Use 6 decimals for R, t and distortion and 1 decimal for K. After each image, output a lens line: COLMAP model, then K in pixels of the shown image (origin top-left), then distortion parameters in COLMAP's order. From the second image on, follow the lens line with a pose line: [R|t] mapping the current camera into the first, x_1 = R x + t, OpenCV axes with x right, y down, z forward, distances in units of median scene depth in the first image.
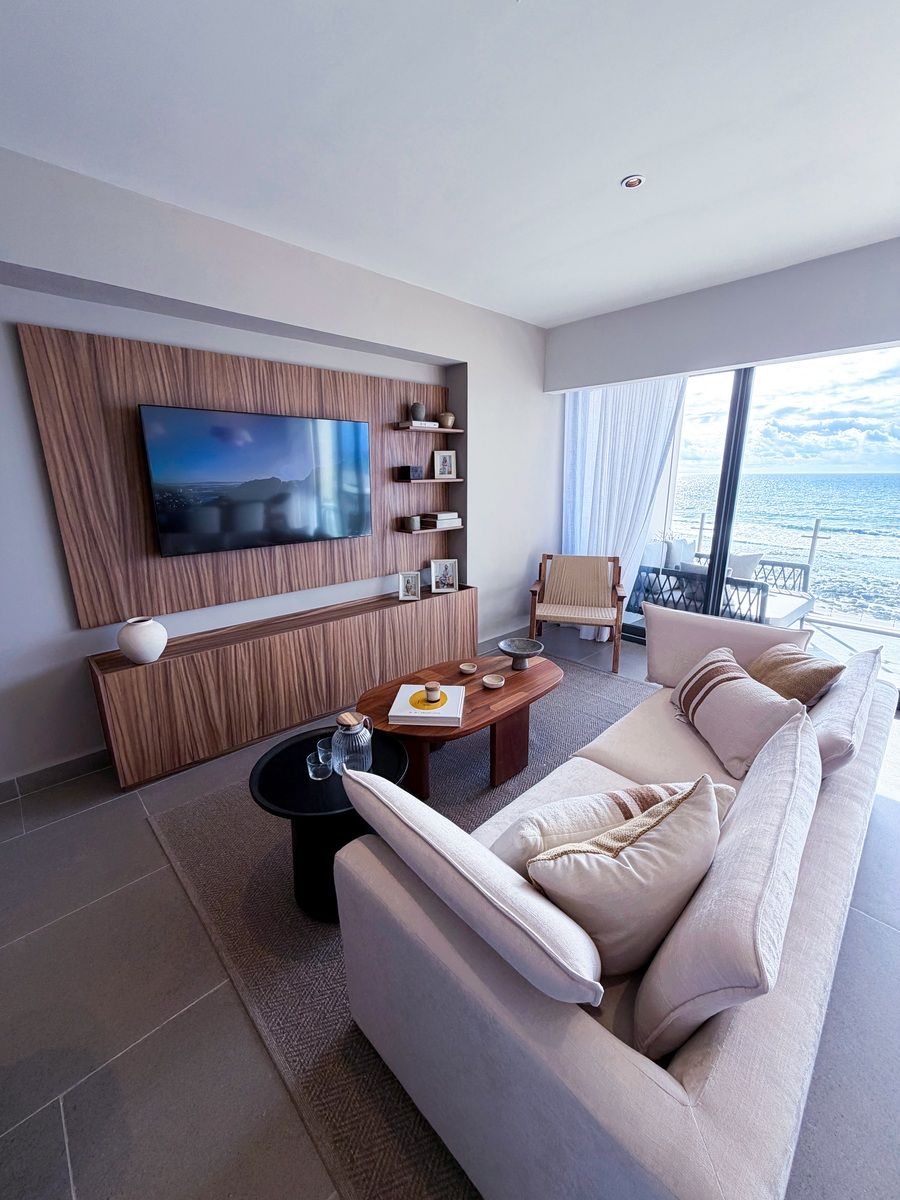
lens RADIAL K [[479.5, 0, 450.2], [0, 479.5, 597.6], [0, 0, 1]] dist [0.000148, 0.000235]
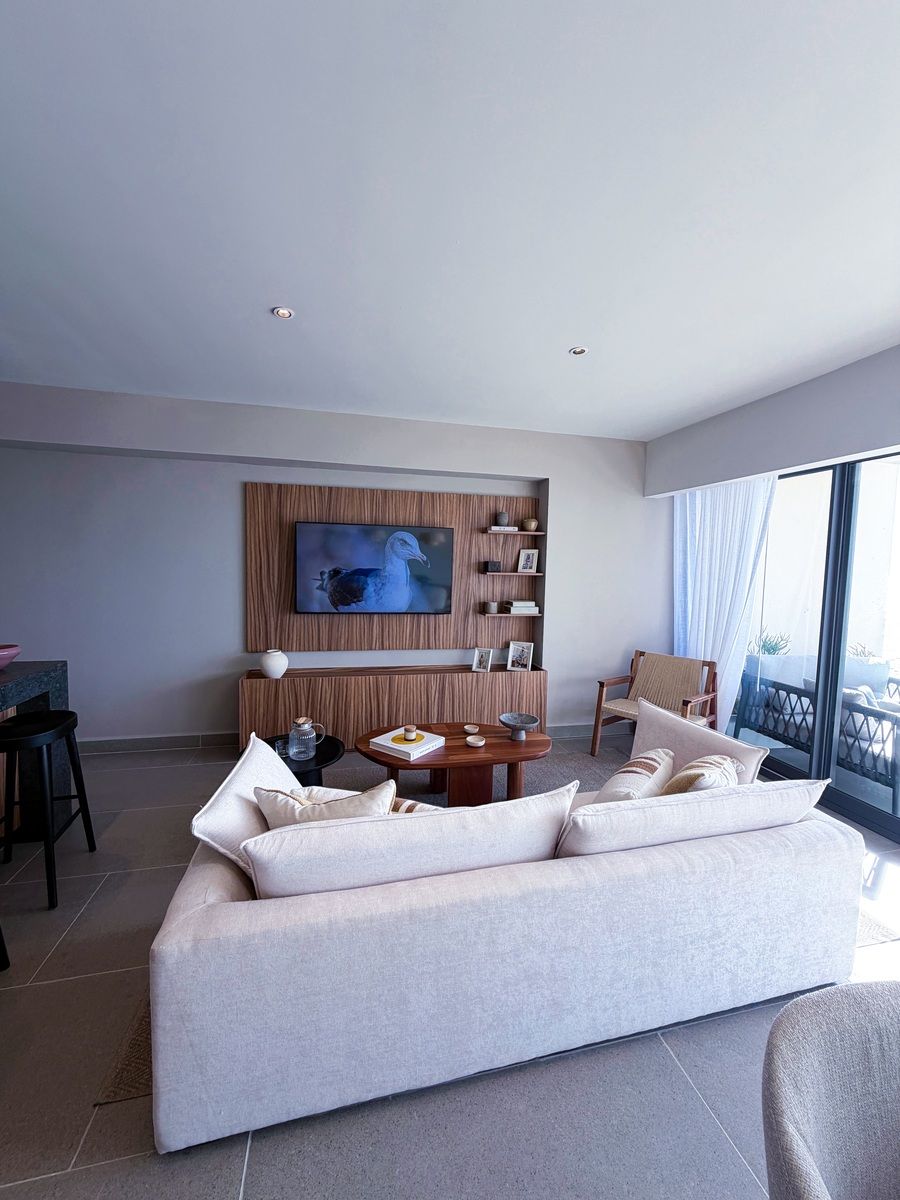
lens RADIAL K [[479.5, 0, 450.2], [0, 479.5, 597.6], [0, 0, 1]] dist [0.000148, 0.000235]
pose [[0.862649, 0.063290, -0.501828, 0.427464], [-0.155472, 0.977288, -0.144004, 0.007382], [0.481316, 0.202245, 0.852896, -0.068756]]
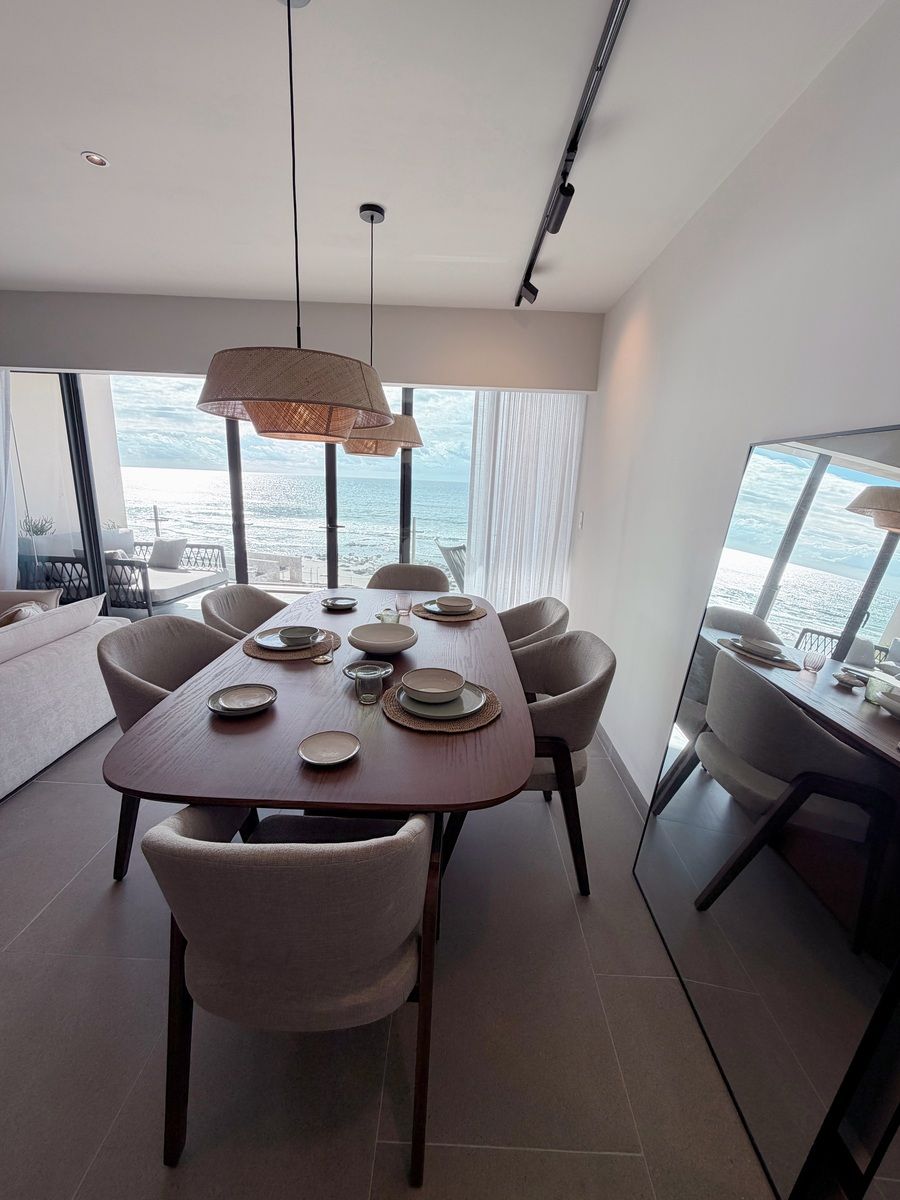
lens RADIAL K [[479.5, 0, 450.2], [0, 479.5, 597.6], [0, 0, 1]] dist [0.000148, 0.000235]
pose [[0.703095, -0.135492, 0.698068, 0.373239], [0.132168, 0.989474, 0.058933, 0.095064], [-0.698705, 0.050827, 0.713602, -0.396177]]
